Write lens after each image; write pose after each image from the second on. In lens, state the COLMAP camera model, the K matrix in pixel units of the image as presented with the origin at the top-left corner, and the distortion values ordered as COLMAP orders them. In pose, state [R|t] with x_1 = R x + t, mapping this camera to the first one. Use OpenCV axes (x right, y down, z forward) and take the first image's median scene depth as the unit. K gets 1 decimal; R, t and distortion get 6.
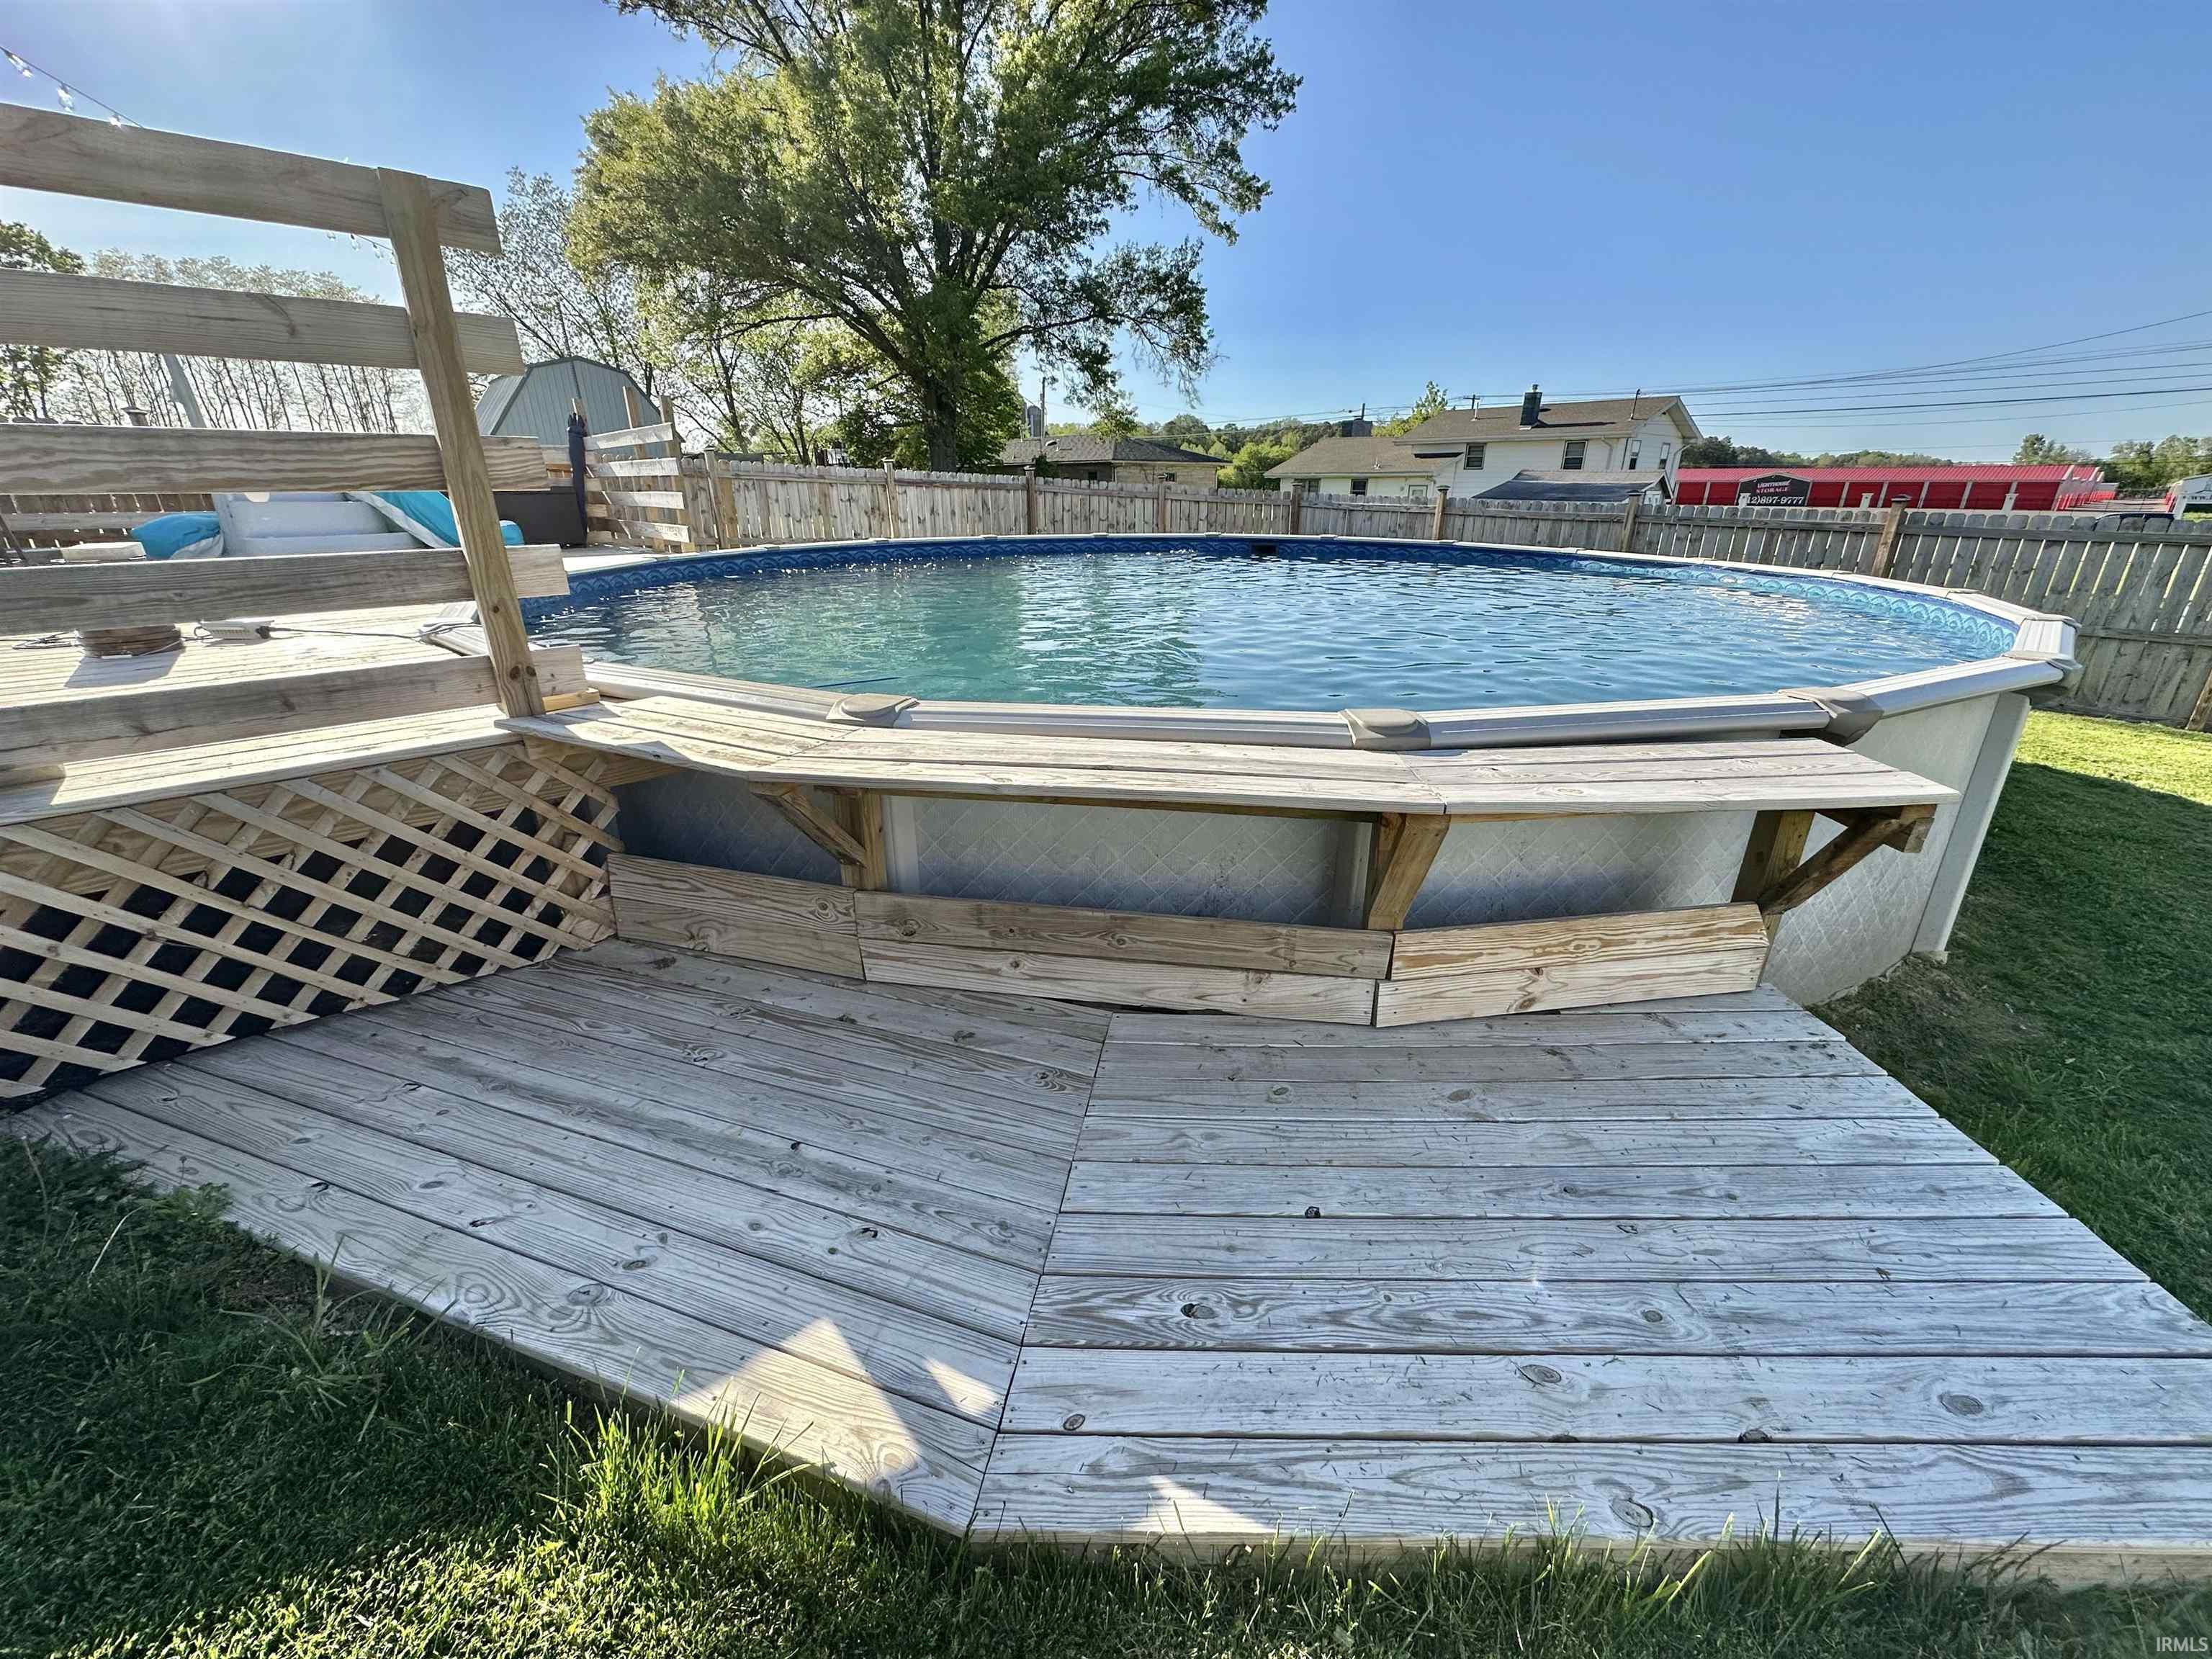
lens RADIAL K [[874.5, 0, 1112.7], [0, 874.5, 827.0], [0, 0, 1]] dist [-0.002538, 0.000055]
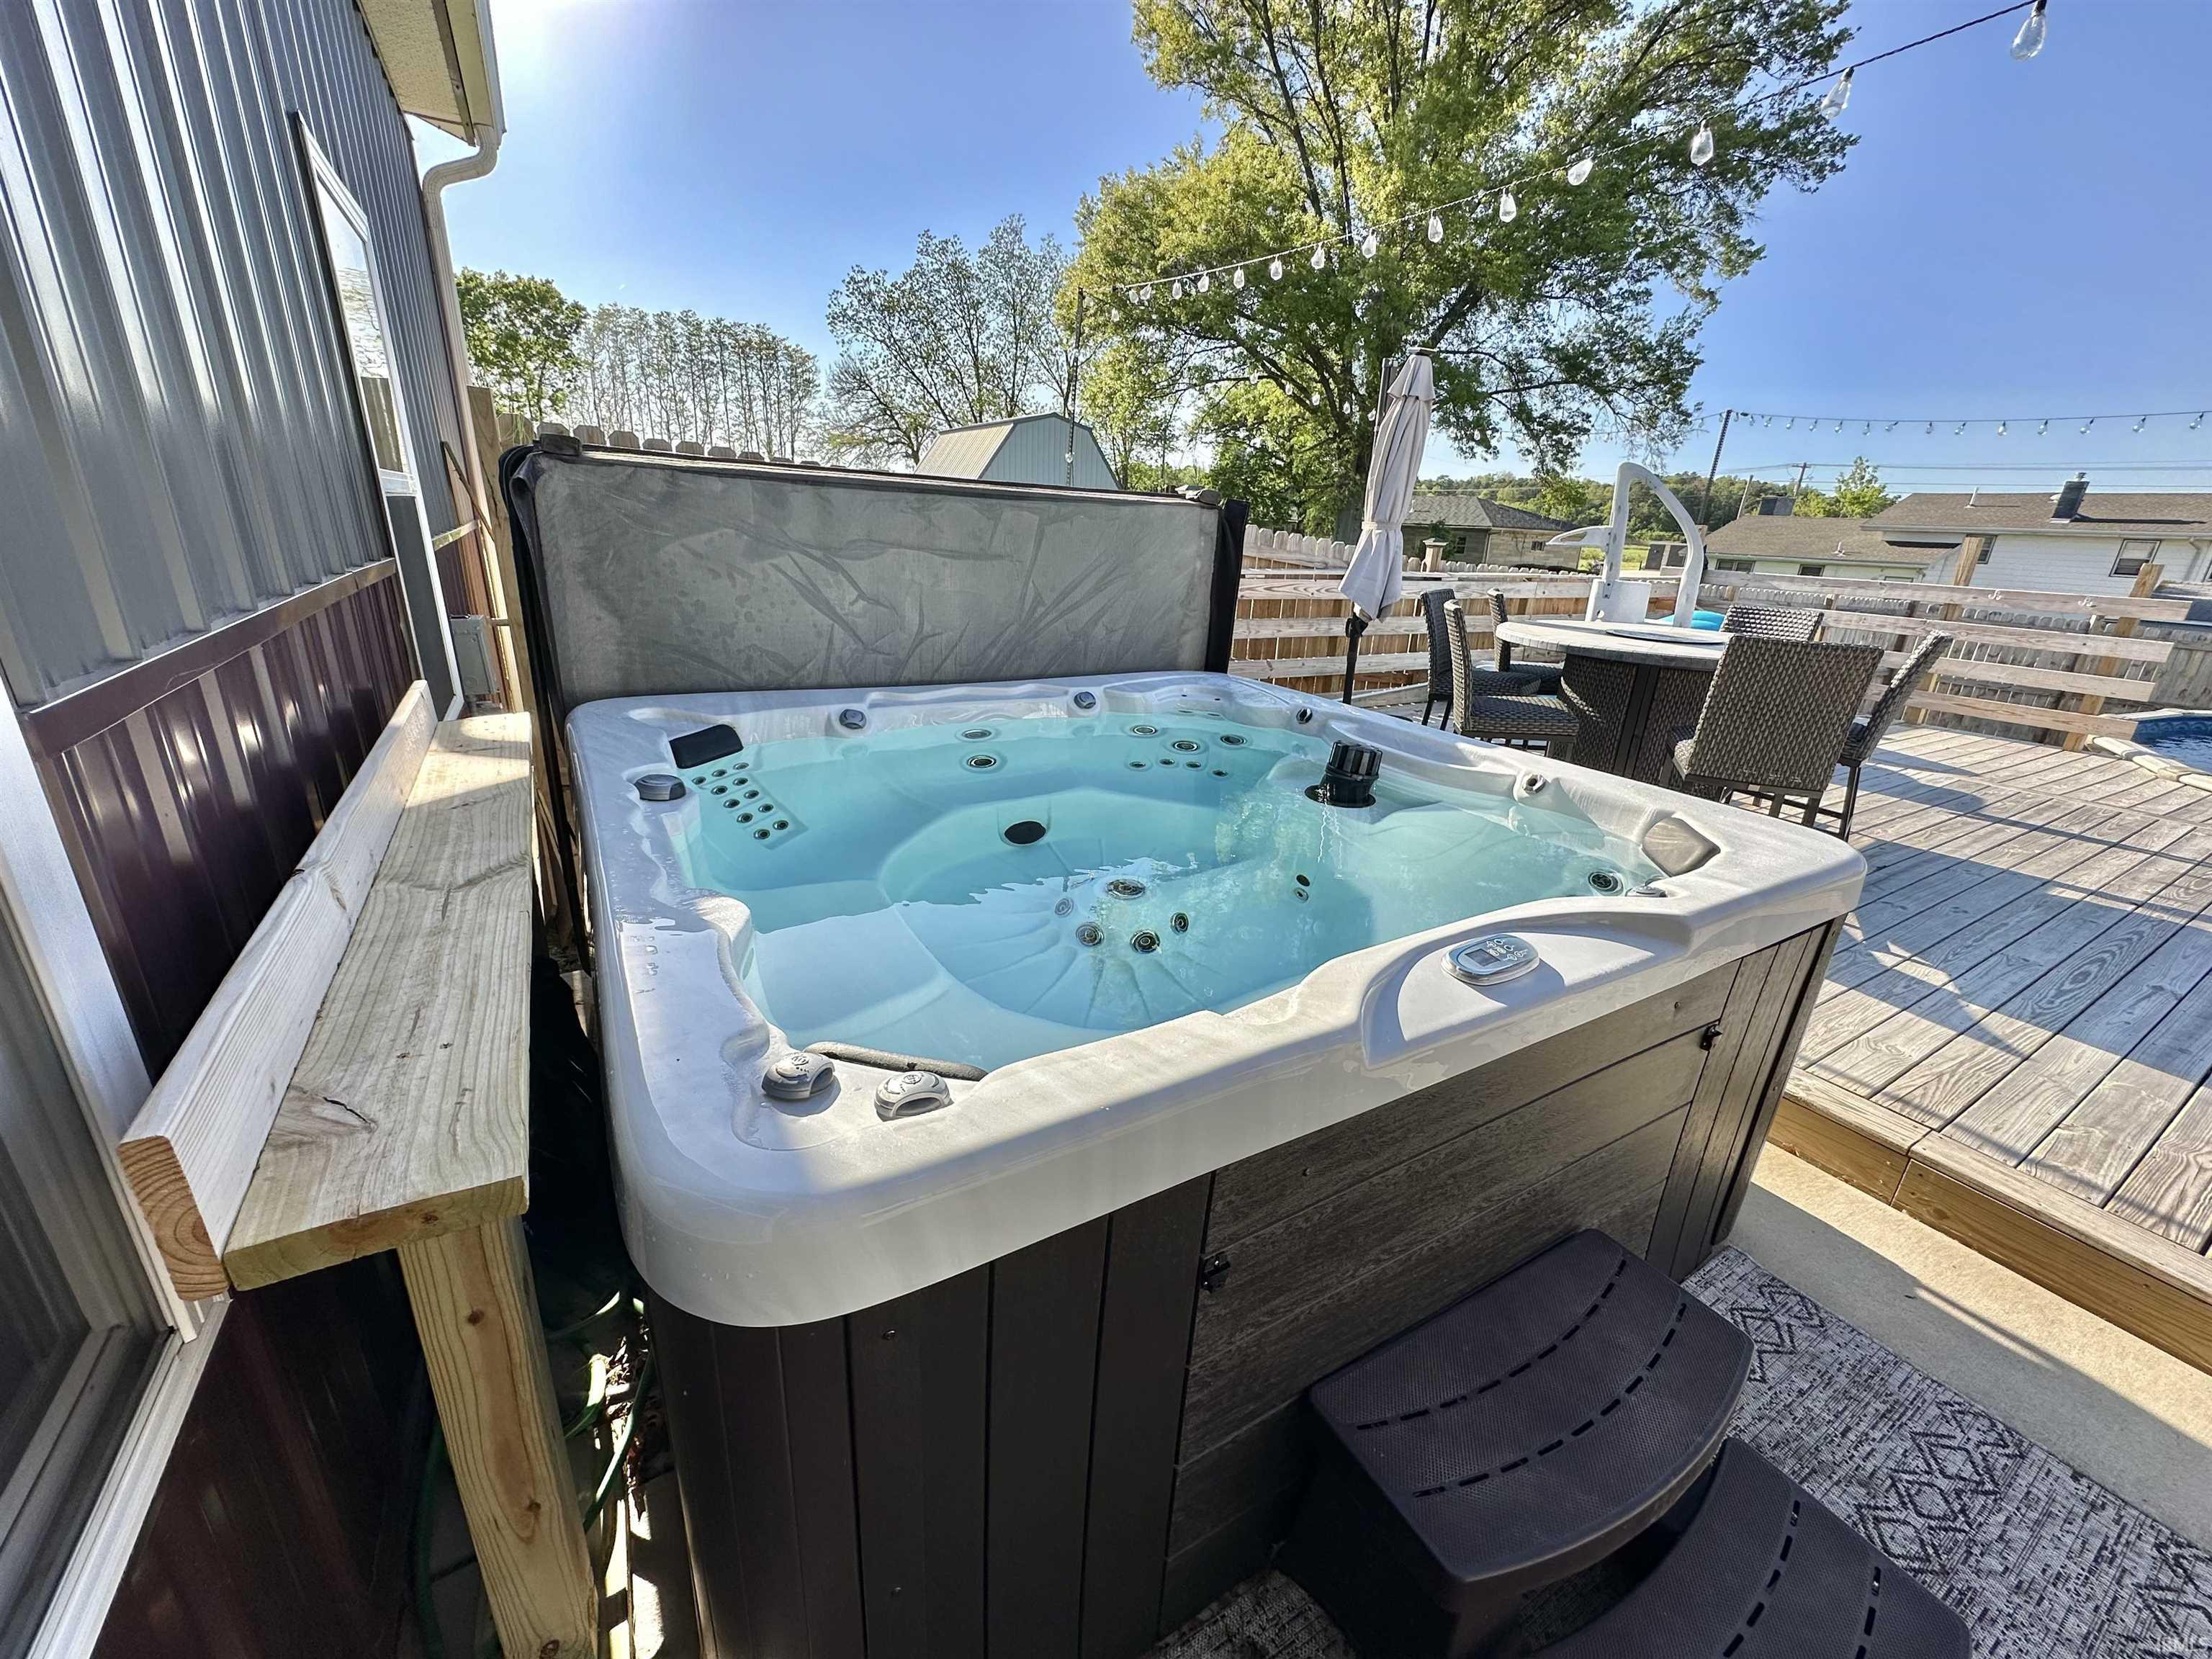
lens RADIAL K [[874.5, 0, 1114.8], [0, 874.5, 828.8], [0, 0, 1]] dist [-0.002538, 0.000055]
pose [[0.981797, 0.103808, -0.159057, -0.300936], [-0.109693, 0.993552, -0.028654, -0.026426], [0.155057, 0.045580, 0.986853, 0.012908]]
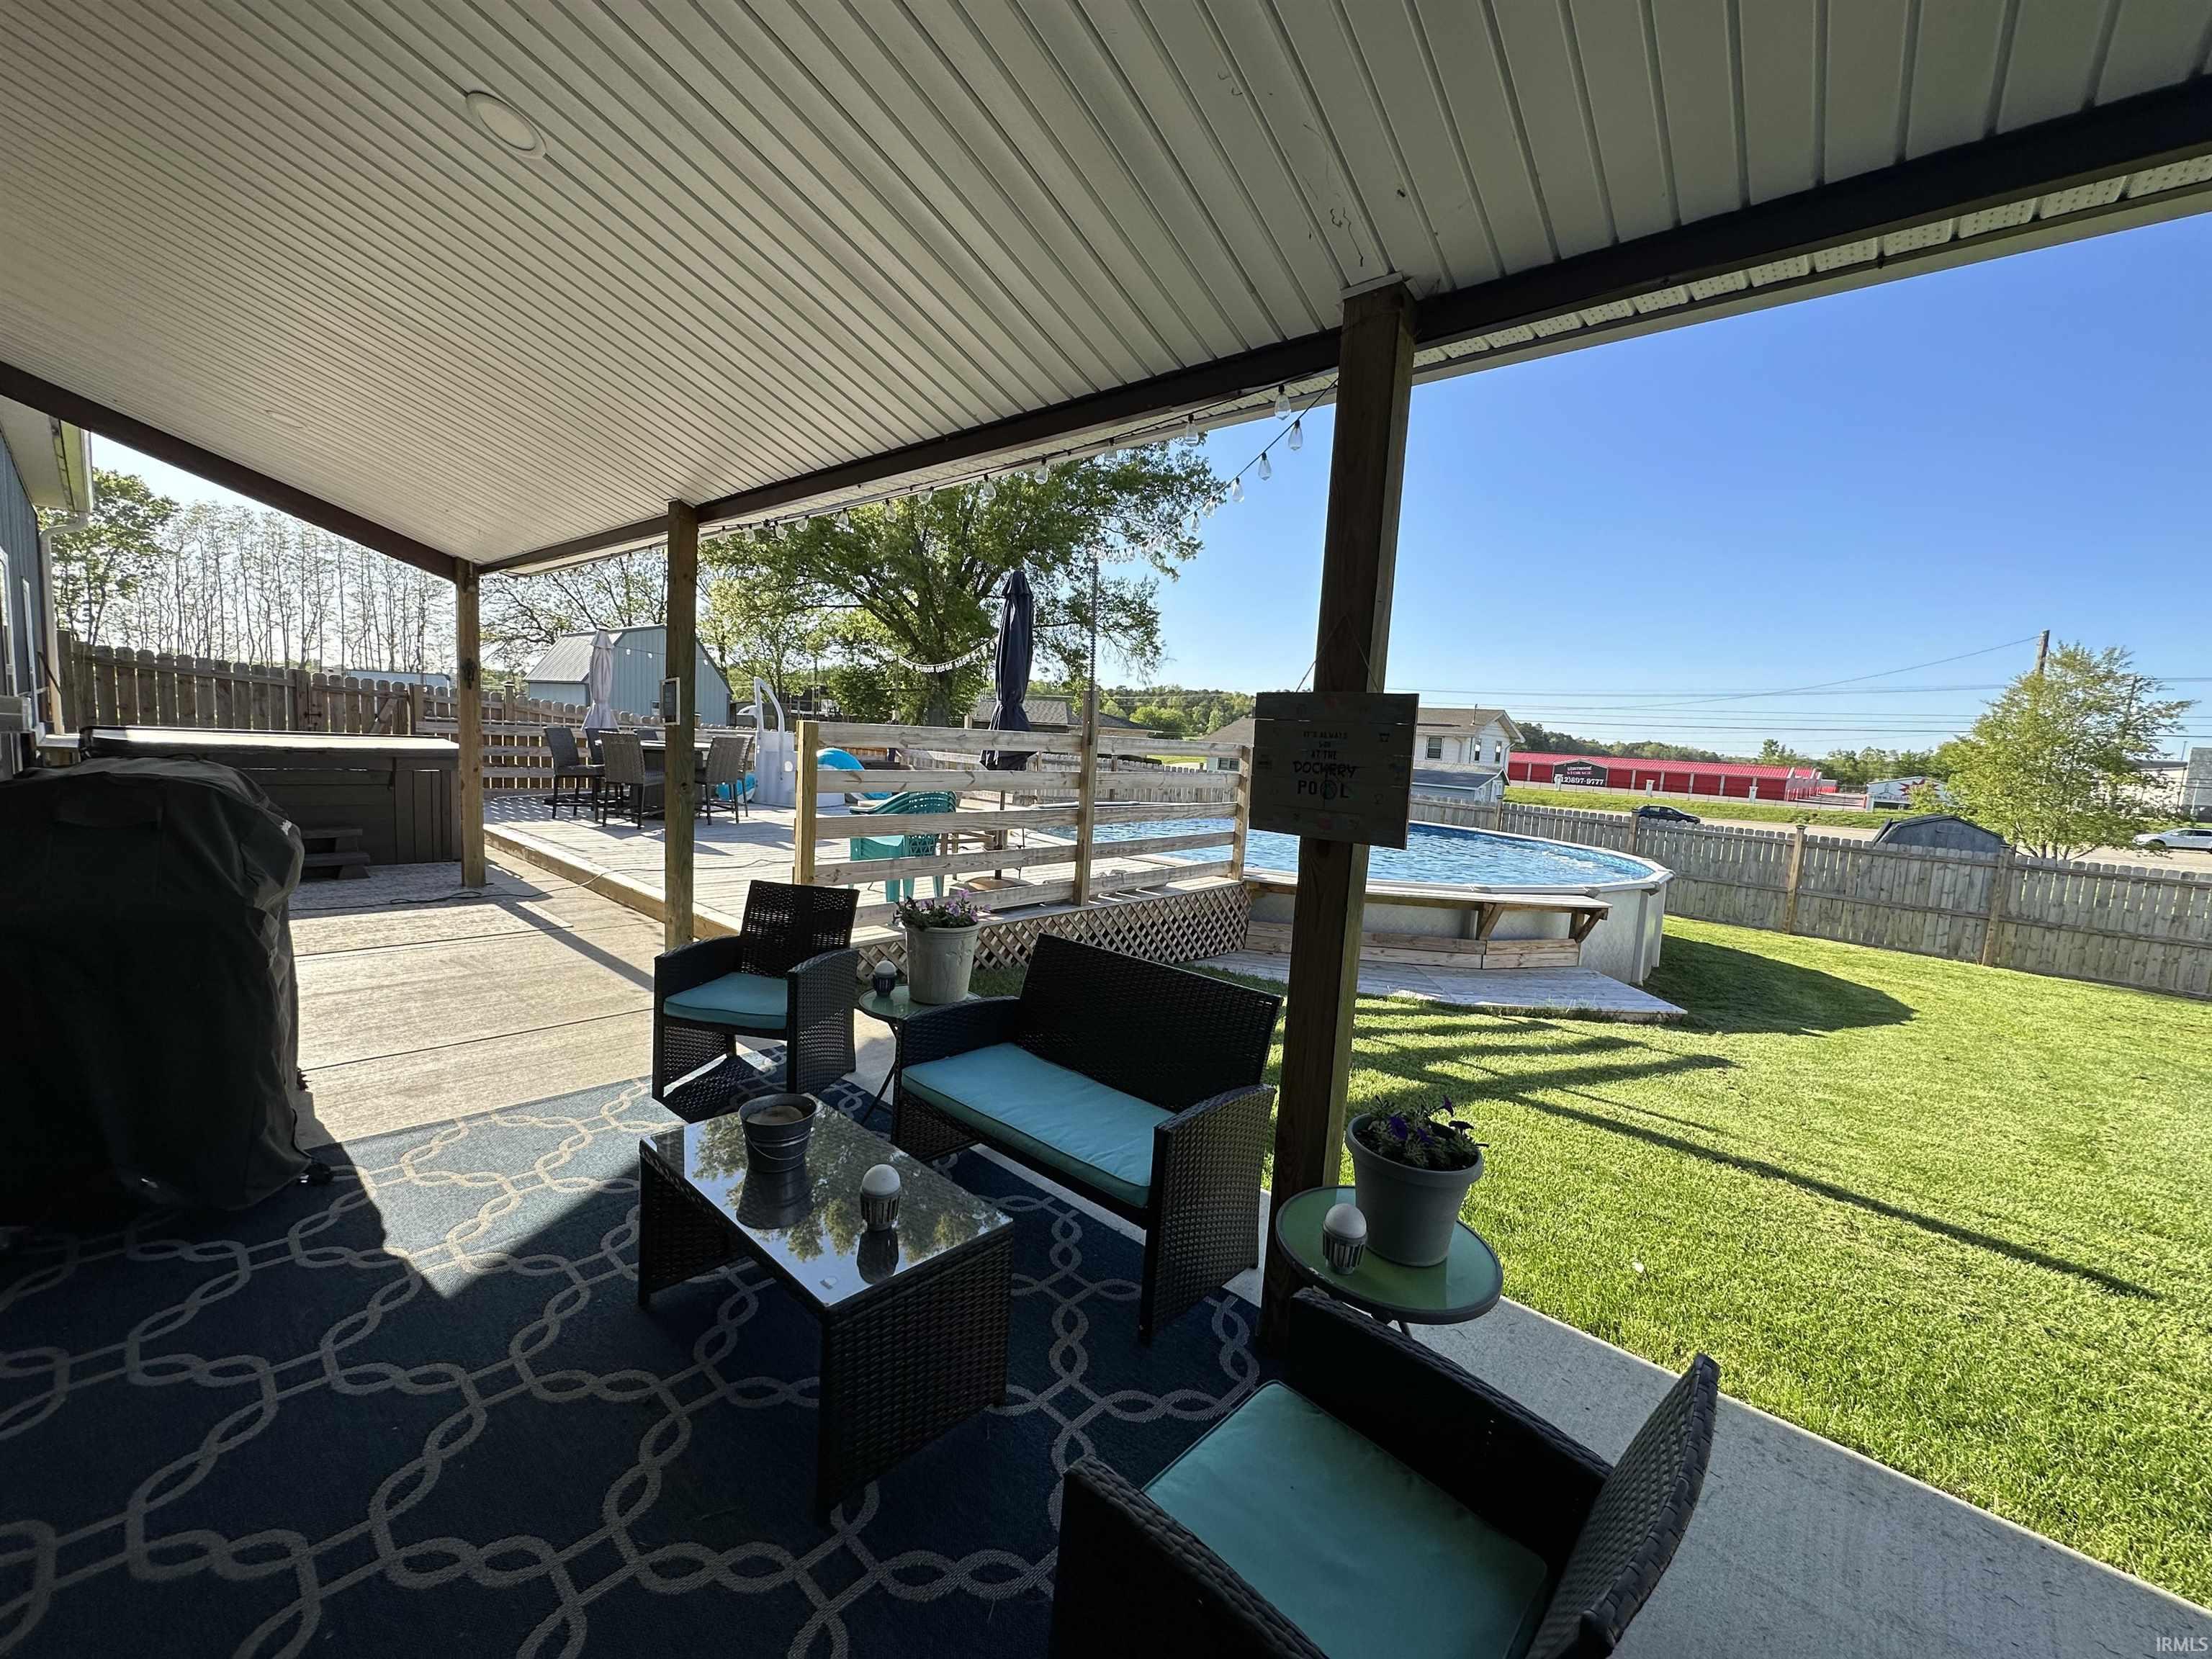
lens RADIAL K [[874.5, 0, 1107.0], [0, 874.5, 826.5], [0, 0, 1]] dist [-0.002538, 0.000055]
pose [[0.991328, 0.047032, 0.122708, -0.118496], [-0.013268, 0.964812, -0.262606, 0.043491], [-0.130741, 0.258700, 0.957069, -0.167434]]
